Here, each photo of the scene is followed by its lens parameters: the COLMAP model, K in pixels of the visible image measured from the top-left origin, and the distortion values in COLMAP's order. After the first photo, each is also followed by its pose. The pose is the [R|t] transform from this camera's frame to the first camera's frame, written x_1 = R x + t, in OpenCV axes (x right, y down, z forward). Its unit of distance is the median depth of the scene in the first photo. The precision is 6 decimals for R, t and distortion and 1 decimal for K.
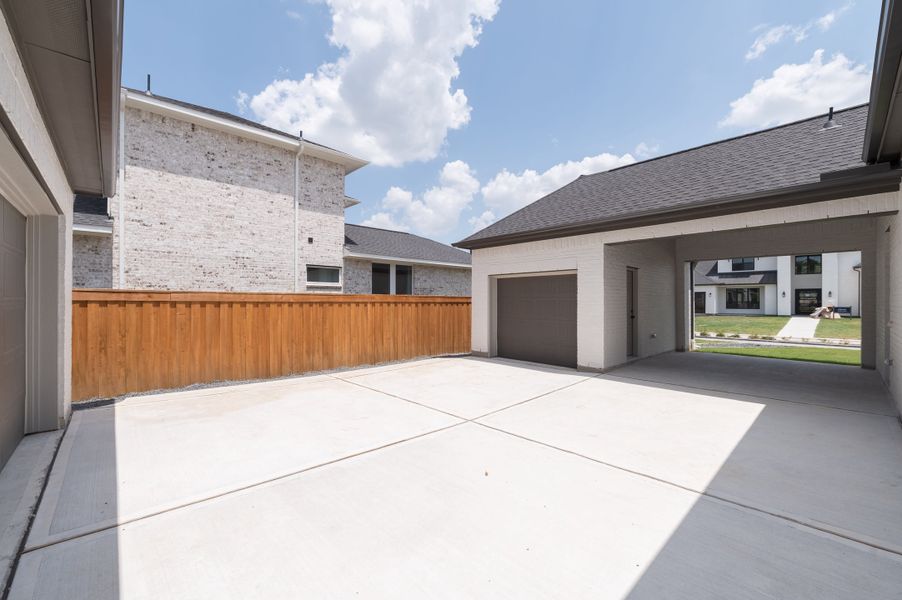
lens RADIAL K [[363.8, 0, 451.0], [0, 363.8, 300.0], [0, 0, 1]] dist [-0.002593, 0.000162]
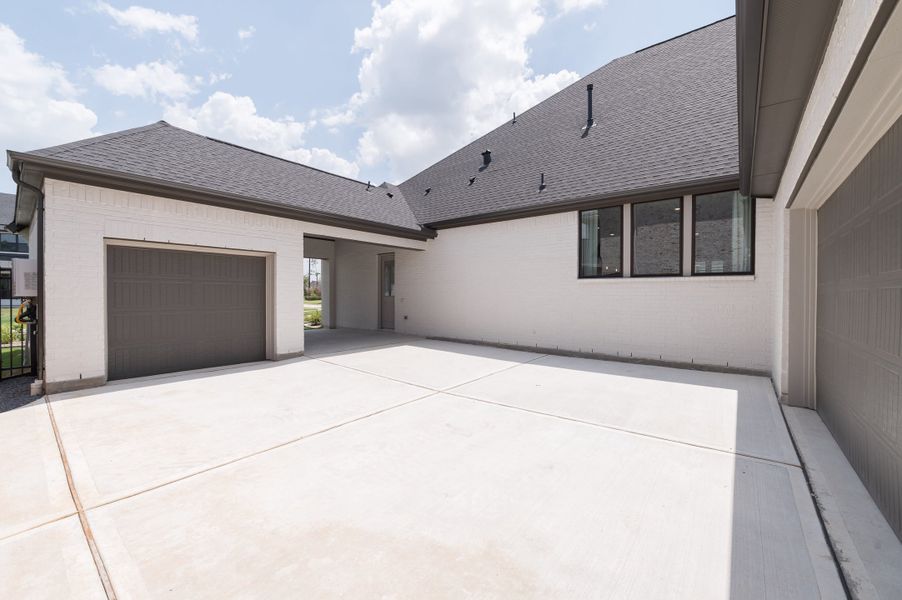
lens RADIAL K [[363.8, 0, 451.0], [0, 363.8, 300.0], [0, 0, 1]] dist [-0.002593, 0.000162]
pose [[-0.144634, -0.016577, 0.989346, -1.026335], [-0.008953, 0.999841, 0.015444, 0.030475], [-0.989445, -0.006624, -0.144759, 1.100385]]
